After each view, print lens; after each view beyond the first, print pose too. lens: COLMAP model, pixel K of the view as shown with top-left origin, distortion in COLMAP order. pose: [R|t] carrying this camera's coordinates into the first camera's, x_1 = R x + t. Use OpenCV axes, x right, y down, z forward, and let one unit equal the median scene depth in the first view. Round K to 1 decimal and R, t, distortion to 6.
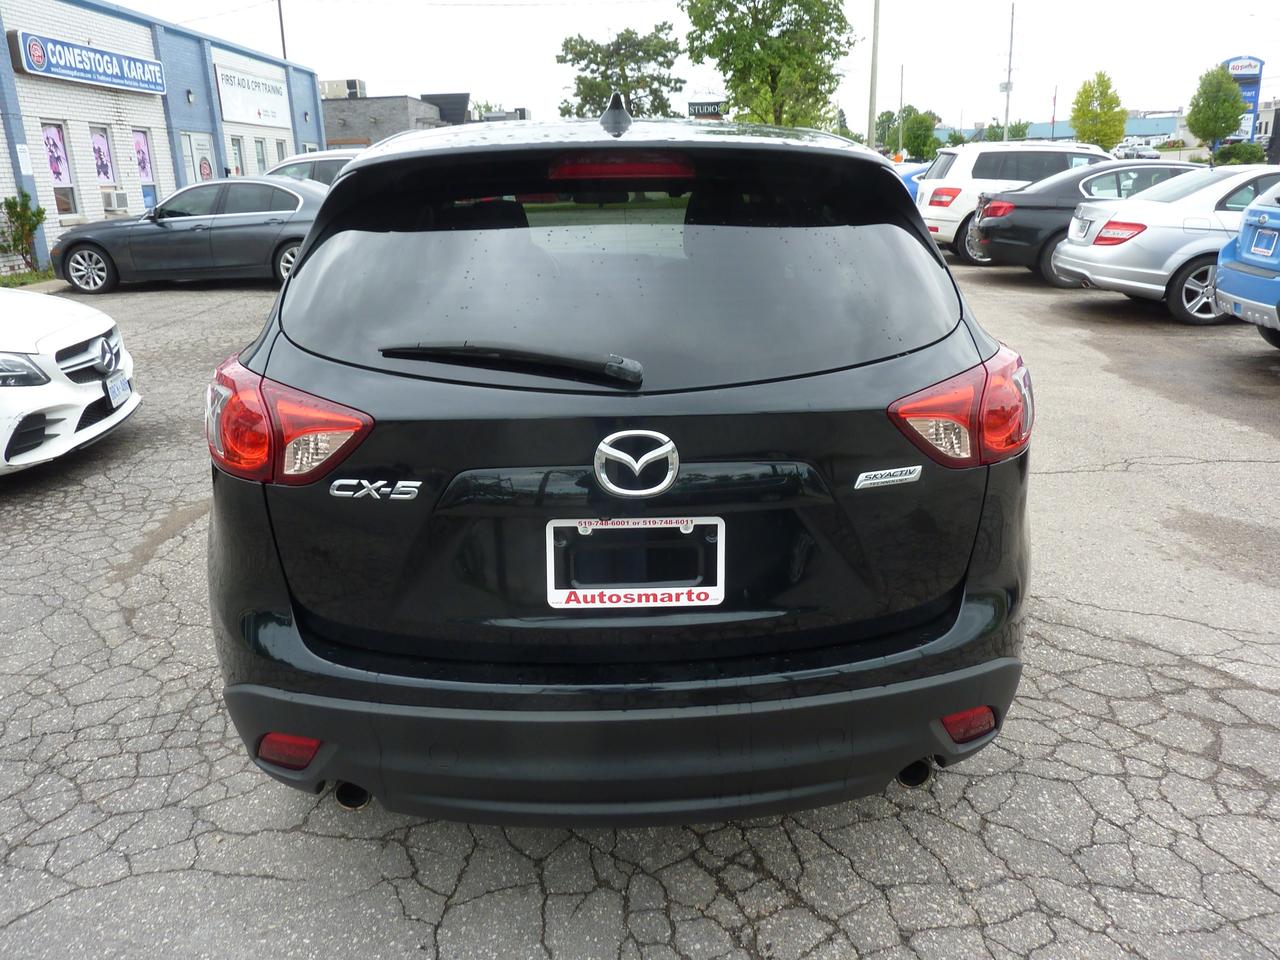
lens RADIAL K [[969.6, 0, 643.9], [0, 969.6, 481.6], [0, 0, 1]] dist [-0.029678, -0.003310]
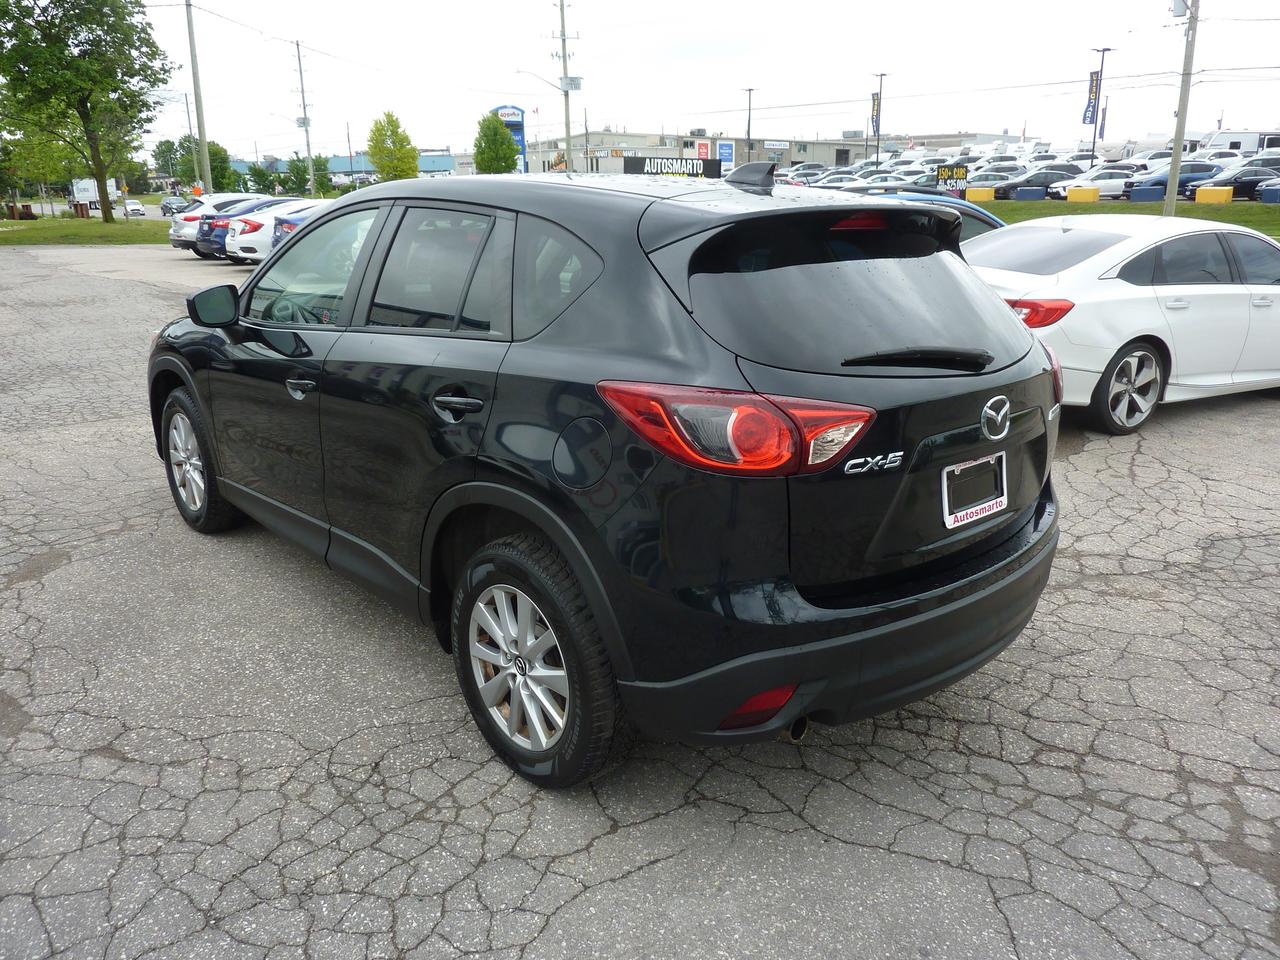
lens RADIAL K [[969.6, 0, 645.3], [0, 969.6, 482.8], [0, 0, 1]] dist [-0.029678, -0.003310]
pose [[0.777625, -0.162470, 0.607374, -0.254199], [0.180411, 0.983071, 0.031985, -0.012390], [-0.602289, 0.084705, 0.793772, 0.025176]]
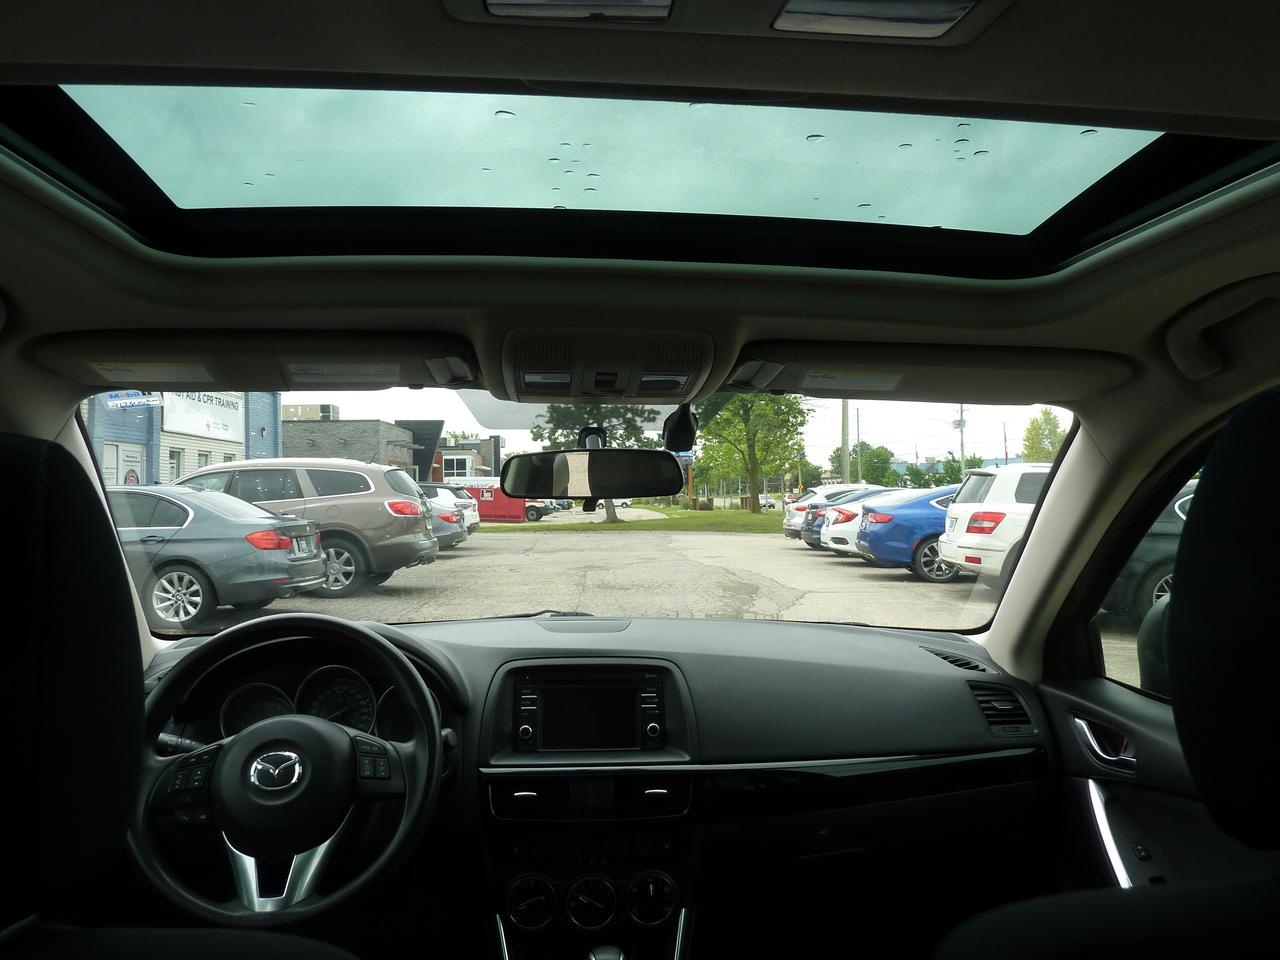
lens RADIAL K [[969.6, 0, 640.8], [0, 969.6, 474.2], [0, 0, 1]] dist [-0.029678, -0.003310]
pose [[0.999453, 0.015831, 0.029051, -0.016593], [-0.005367, 0.944039, -0.329791, -0.090844], [-0.032647, 0.329454, 0.943607, 0.329262]]
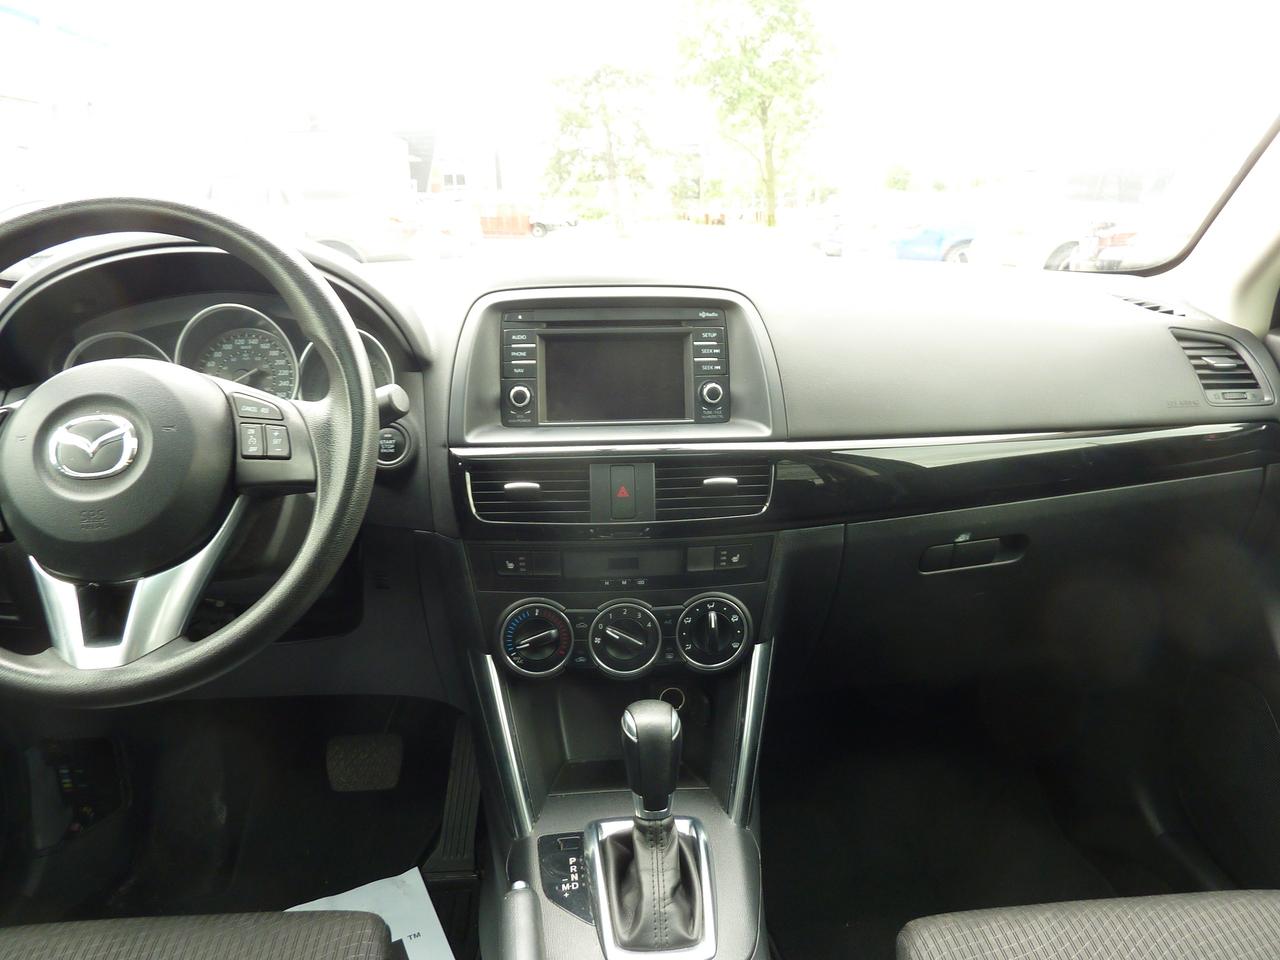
lens RADIAL K [[969.6, 0, 645.8], [0, 969.6, 482.4], [0, 0, 1]] dist [-0.029678, -0.003310]
pose [[0.999654, 0.000420, 0.026315, -0.019298], [0.000684, 0.999120, -0.041926, -0.089530], [-0.026309, 0.041929, 0.998774, 0.387557]]
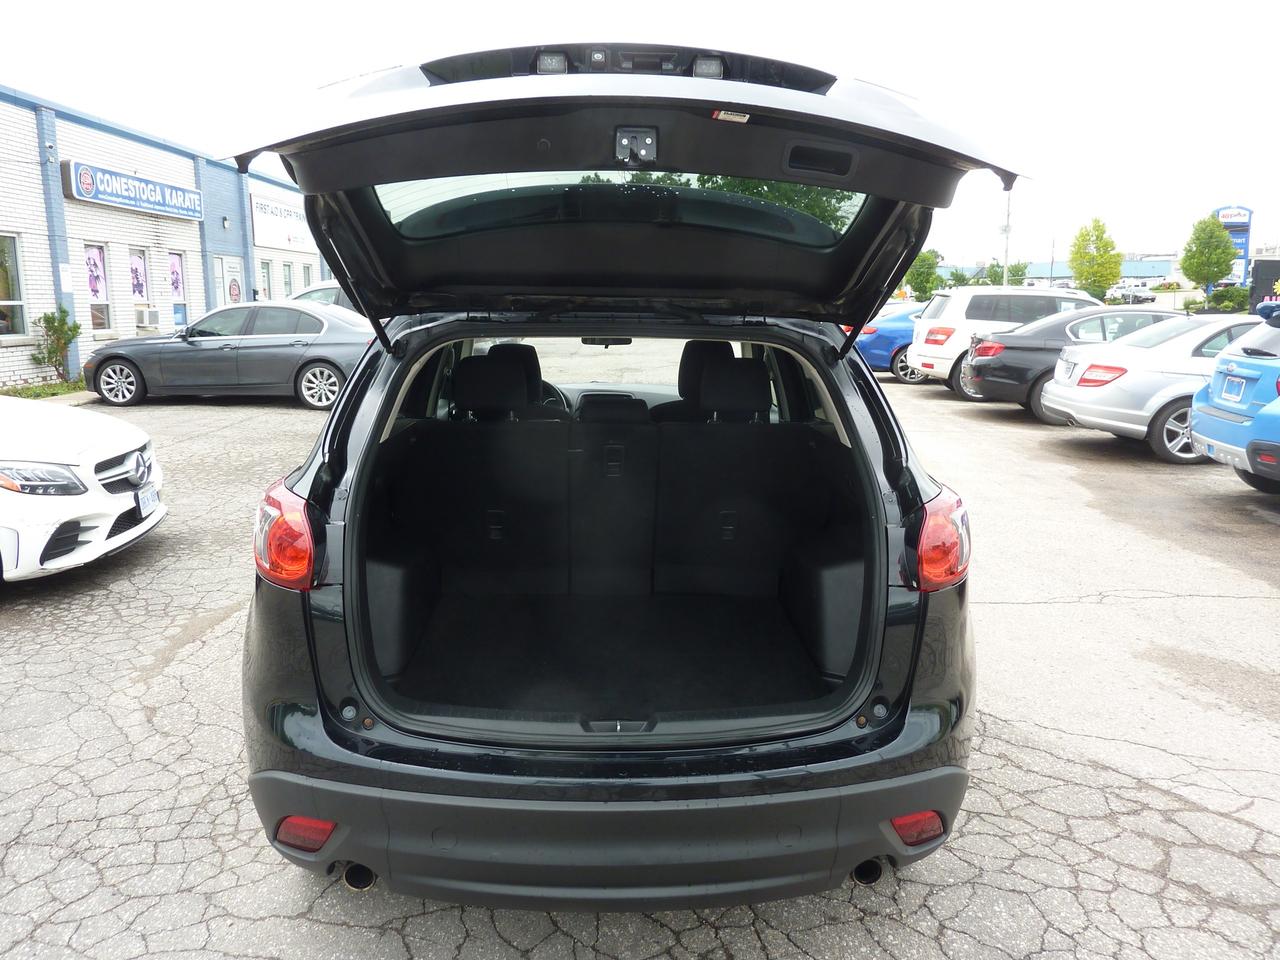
lens RADIAL K [[969.6, 0, 643.6], [0, 969.6, 482.7], [0, 0, 1]] dist [-0.029678, -0.003310]
pose [[0.999640, 0.025799, -0.007313, 0.004551], [-0.026504, 0.992014, -0.123309, 0.000722], [0.004074, 0.123459, 0.992341, -0.033845]]
